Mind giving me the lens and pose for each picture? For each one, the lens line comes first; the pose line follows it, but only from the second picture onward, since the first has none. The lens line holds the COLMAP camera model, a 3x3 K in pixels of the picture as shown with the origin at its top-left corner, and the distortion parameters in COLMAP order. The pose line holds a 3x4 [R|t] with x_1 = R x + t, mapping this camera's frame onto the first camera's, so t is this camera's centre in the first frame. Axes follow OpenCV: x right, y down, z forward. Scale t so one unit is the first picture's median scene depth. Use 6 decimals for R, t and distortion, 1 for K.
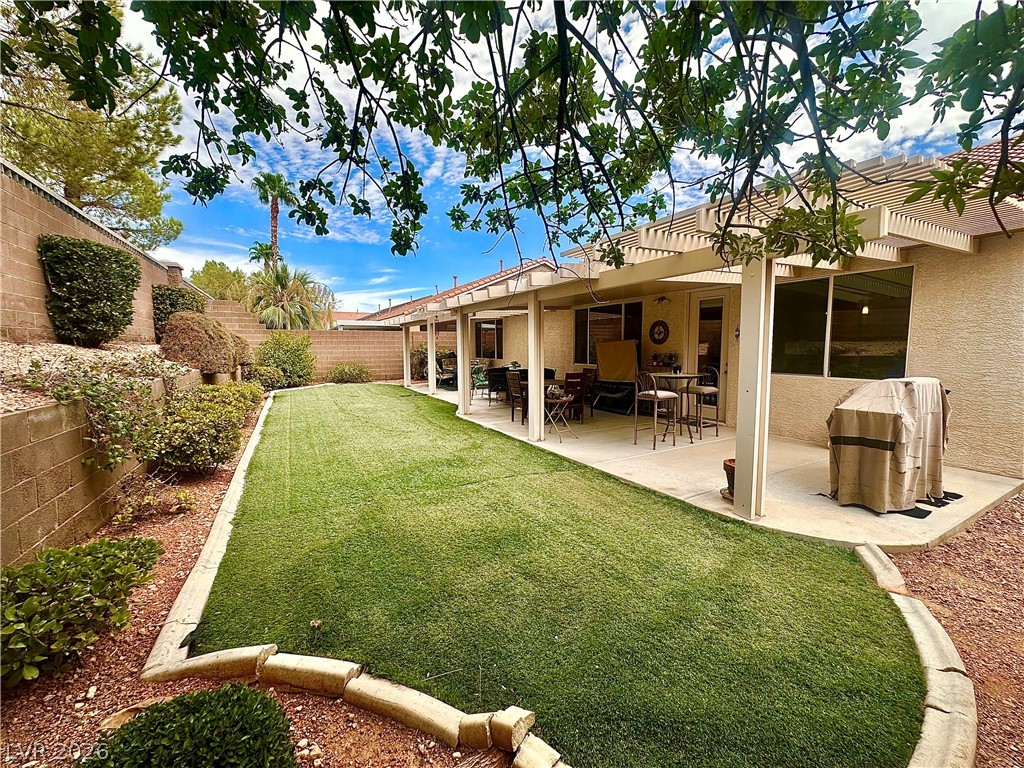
lens RADIAL K [[407.4, 0, 512.6], [0, 407.4, 380.7], [0, 0, 1]] dist [-0.006932, 0.000419]
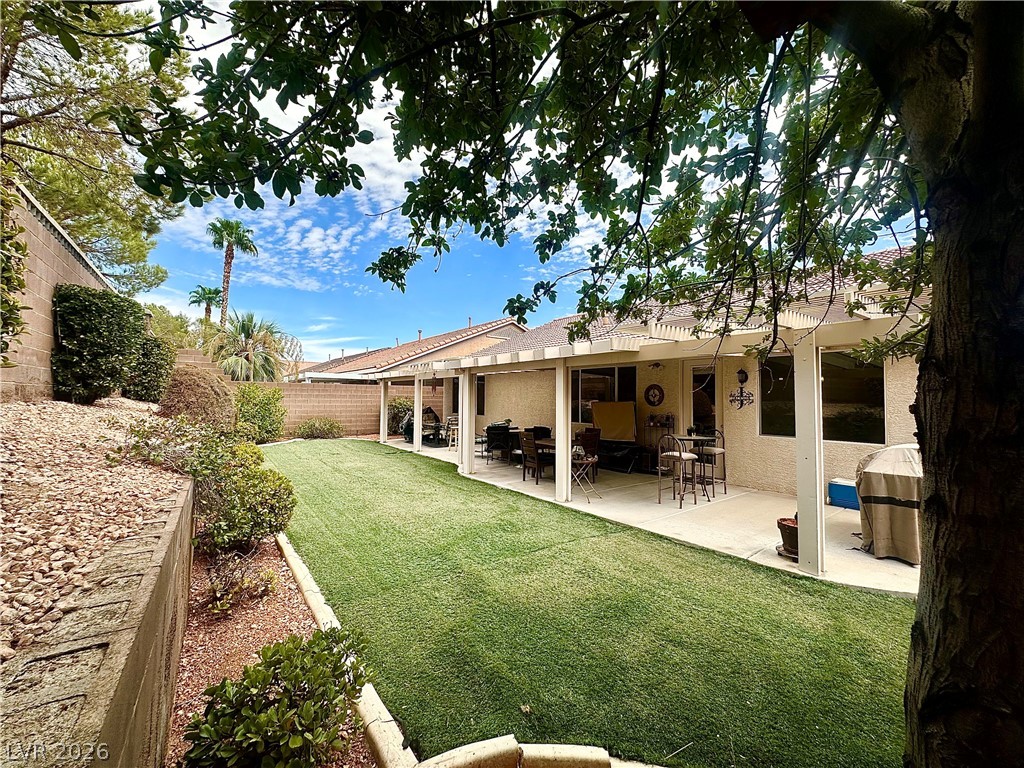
lens RADIAL K [[407.4, 0, 508.9], [0, 407.4, 385.1], [0, 0, 1]] dist [-0.006932, 0.000419]
pose [[0.990698, 0.019374, 0.134690, -0.272297], [-0.003682, 0.993266, -0.115794, -0.029317], [-0.136027, 0.114221, 0.984099, -0.023971]]
